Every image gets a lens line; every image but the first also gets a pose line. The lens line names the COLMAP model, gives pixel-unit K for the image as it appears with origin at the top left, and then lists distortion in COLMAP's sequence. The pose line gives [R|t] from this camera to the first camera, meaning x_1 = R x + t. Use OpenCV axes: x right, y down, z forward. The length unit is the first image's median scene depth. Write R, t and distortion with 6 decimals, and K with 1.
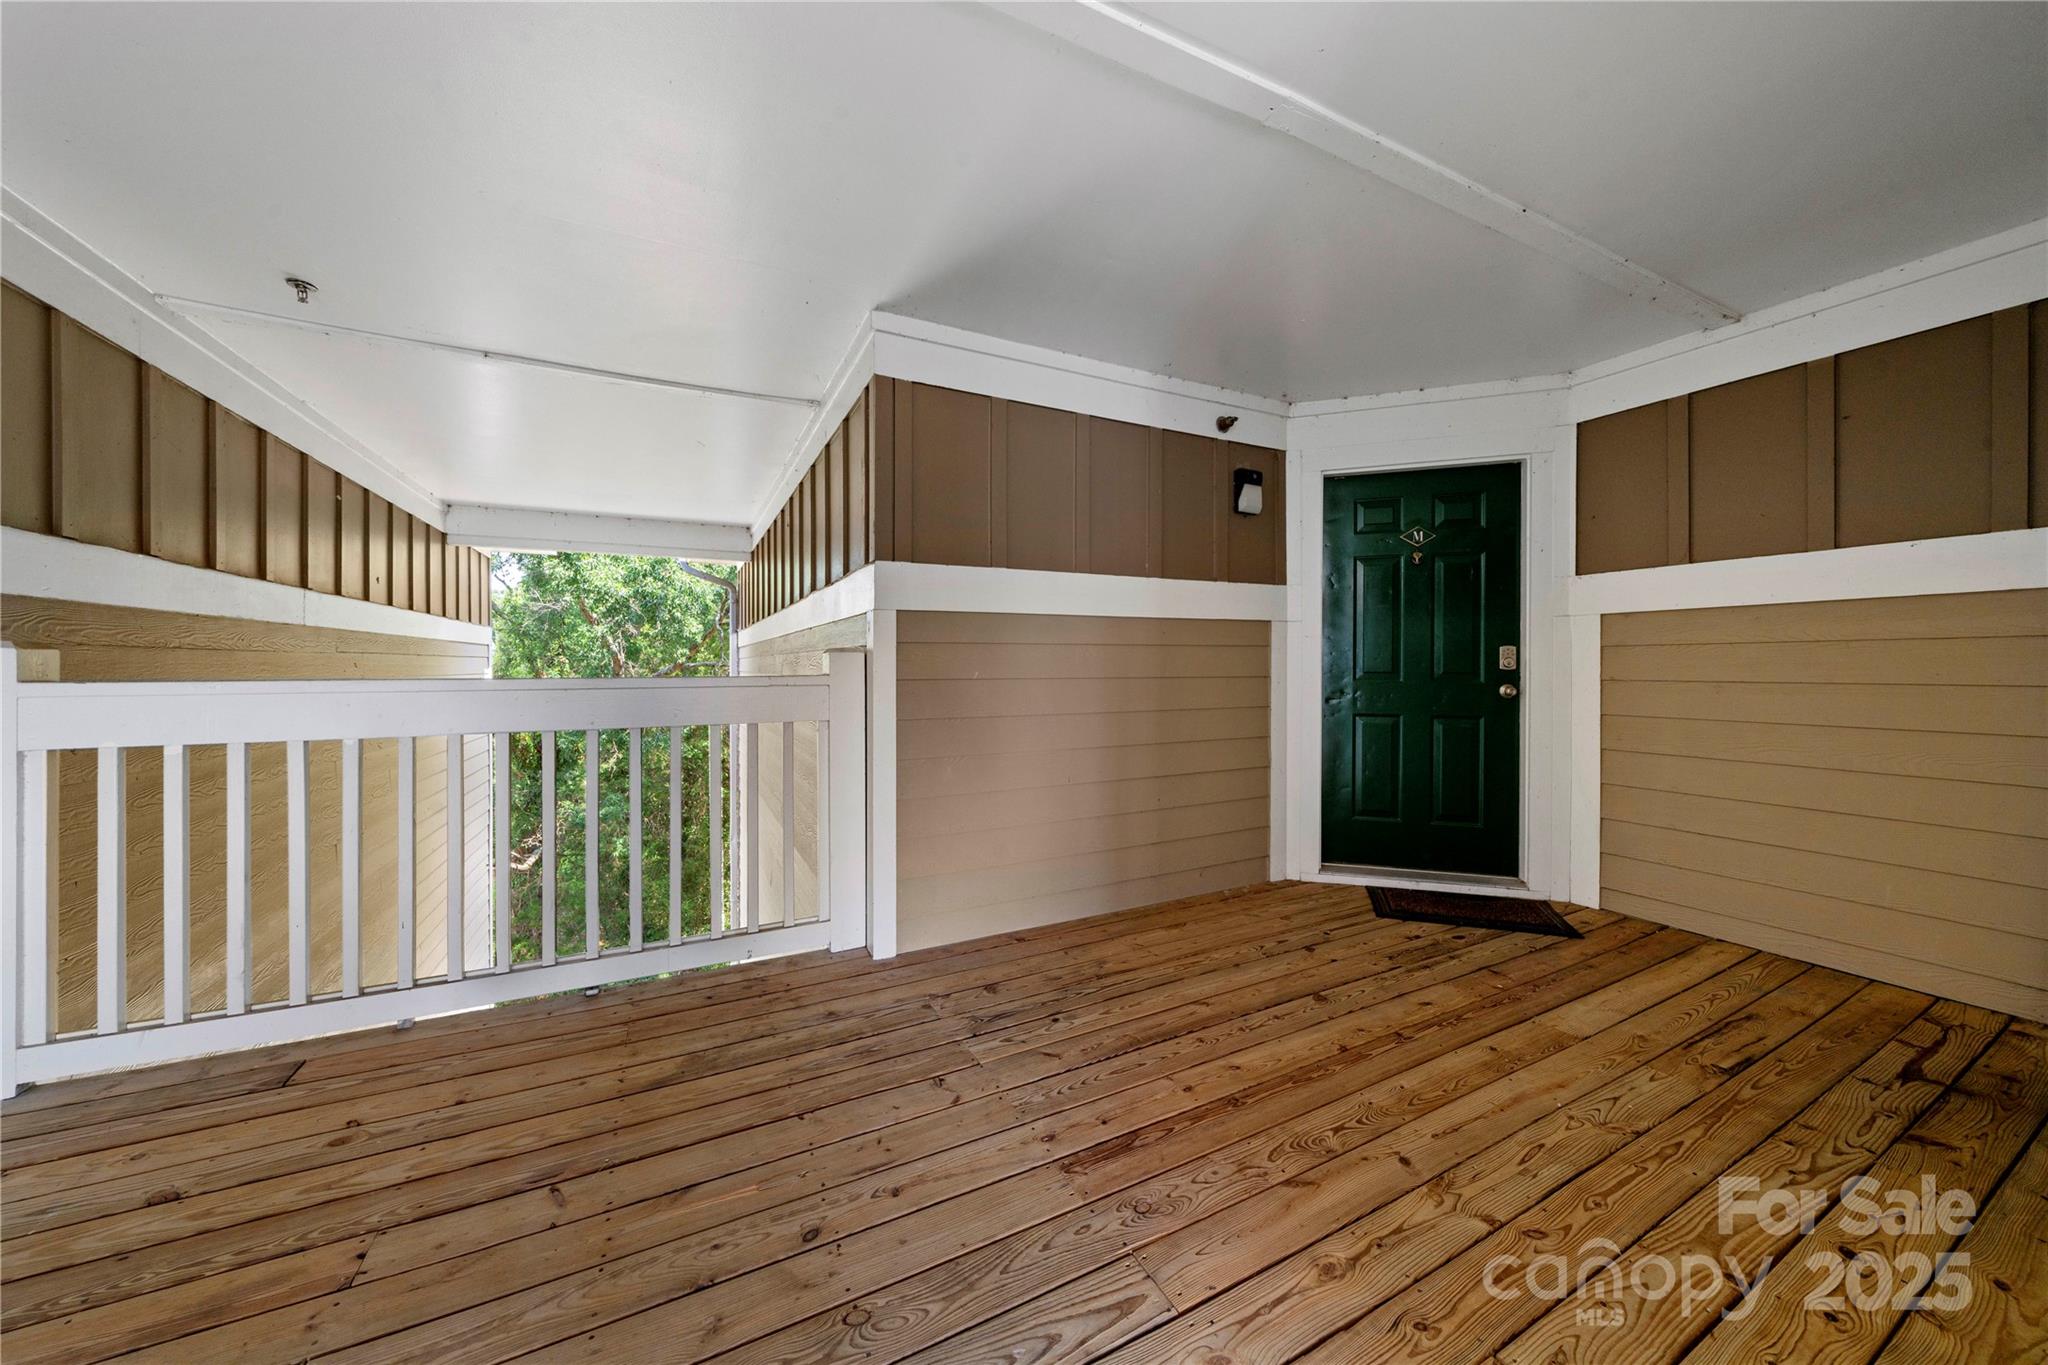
lens RADIAL K [[701.1, 0, 1024.3], [0, 701.1, 664.5], [0, 0, 1]] dist [-0.000781, 0.000095]
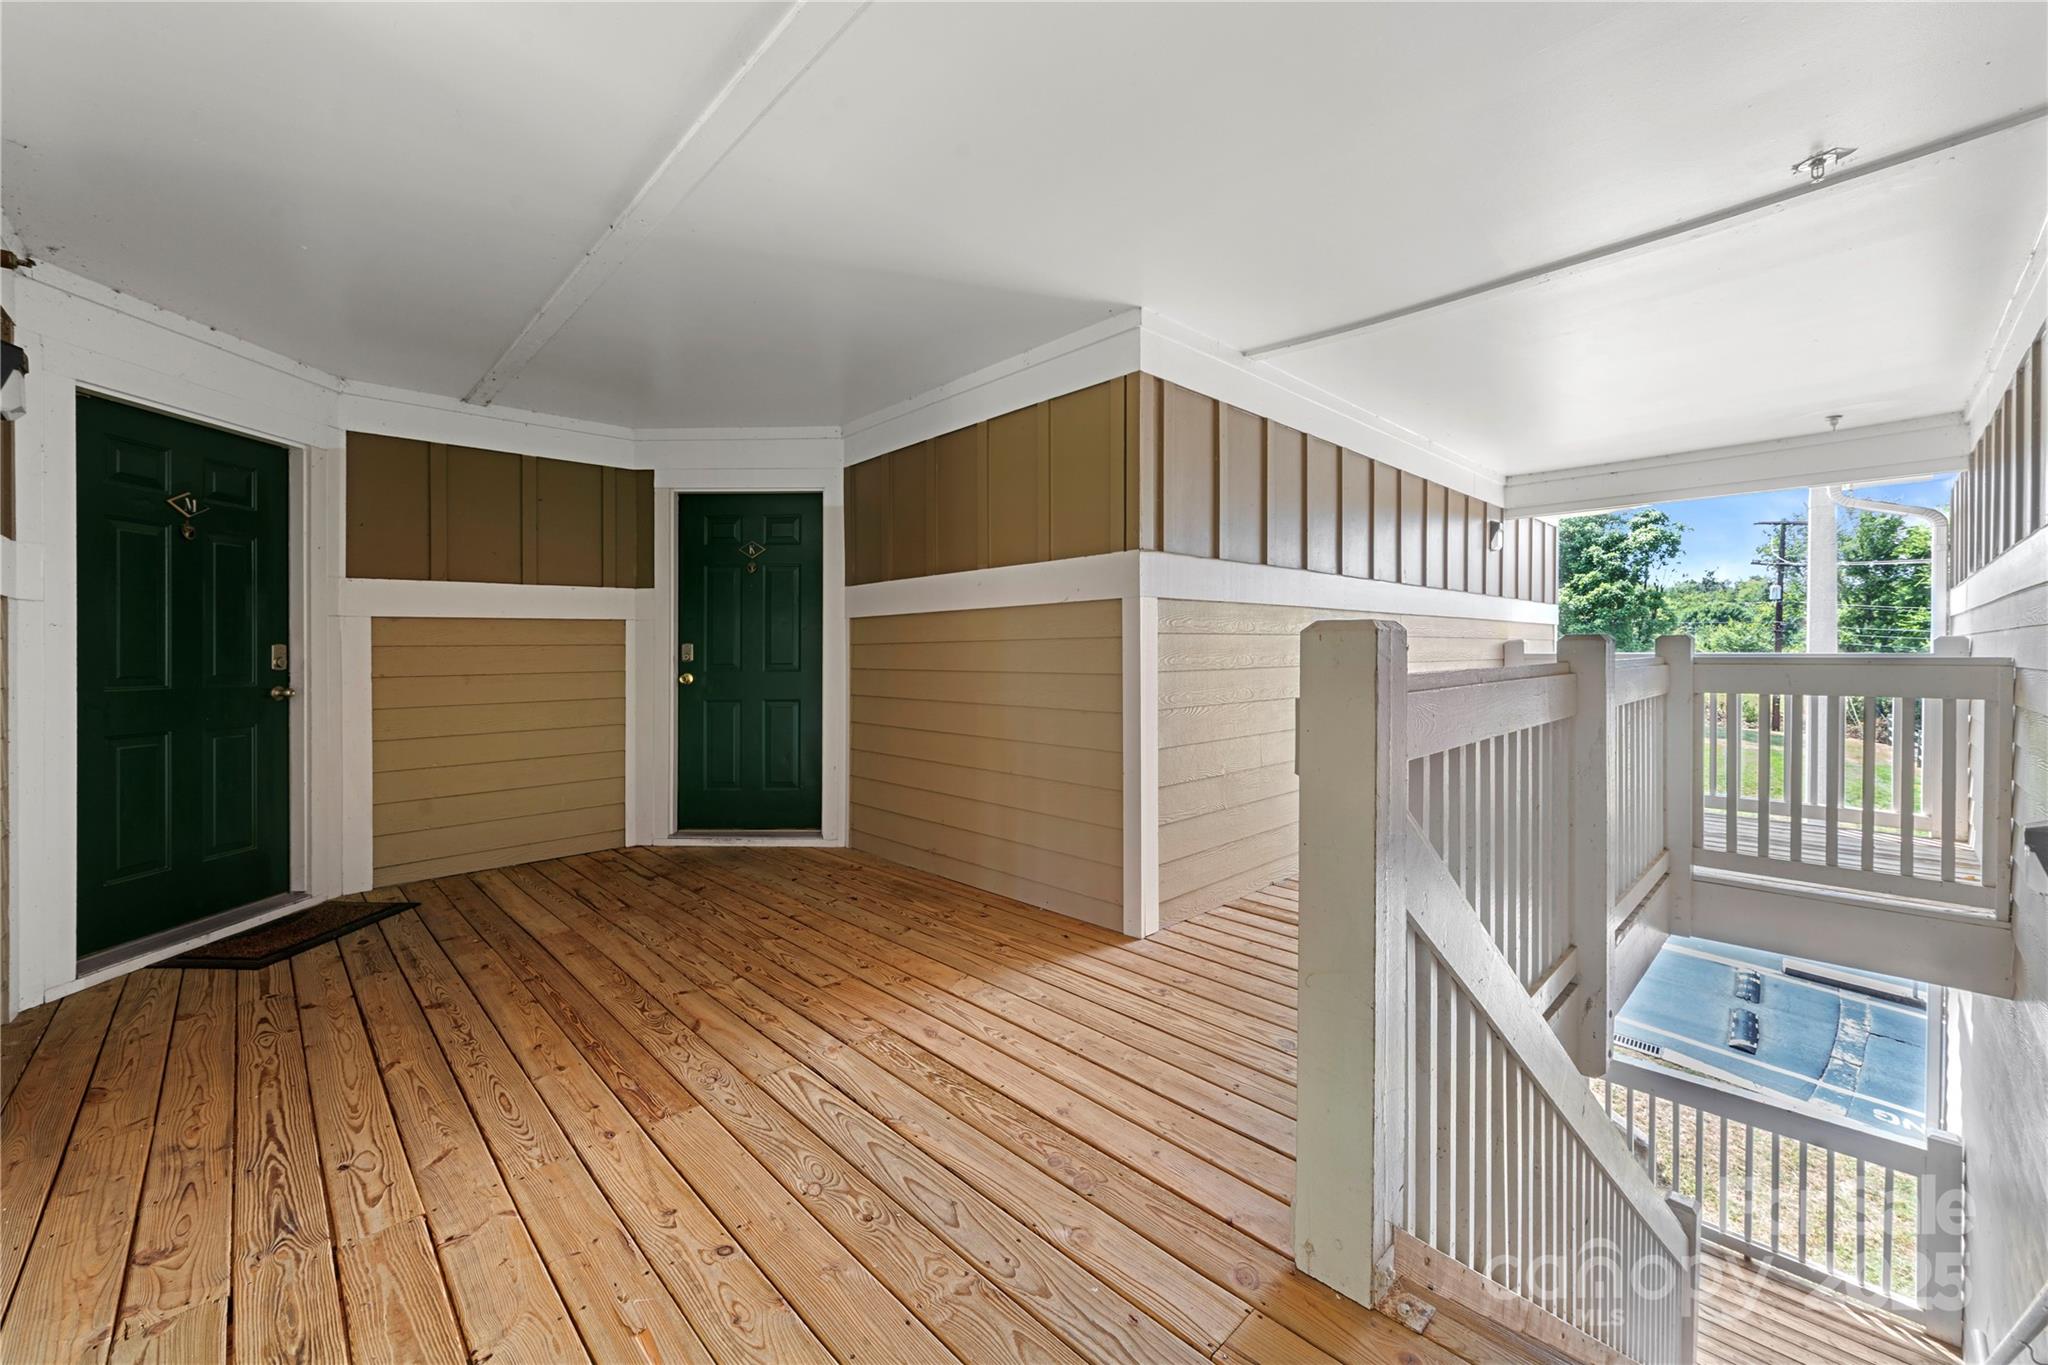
lens RADIAL K [[802.1, 0, 1016.1], [0, 802.1, 659.1], [0, 0, 1]] dist [-0.000120, 0.000039]
pose [[-0.290212, -0.003596, 0.956956, -0.785850], [0.012307, 0.999896, 0.007489, -0.003151], [-0.956883, 0.013951, -0.290137, 0.490956]]
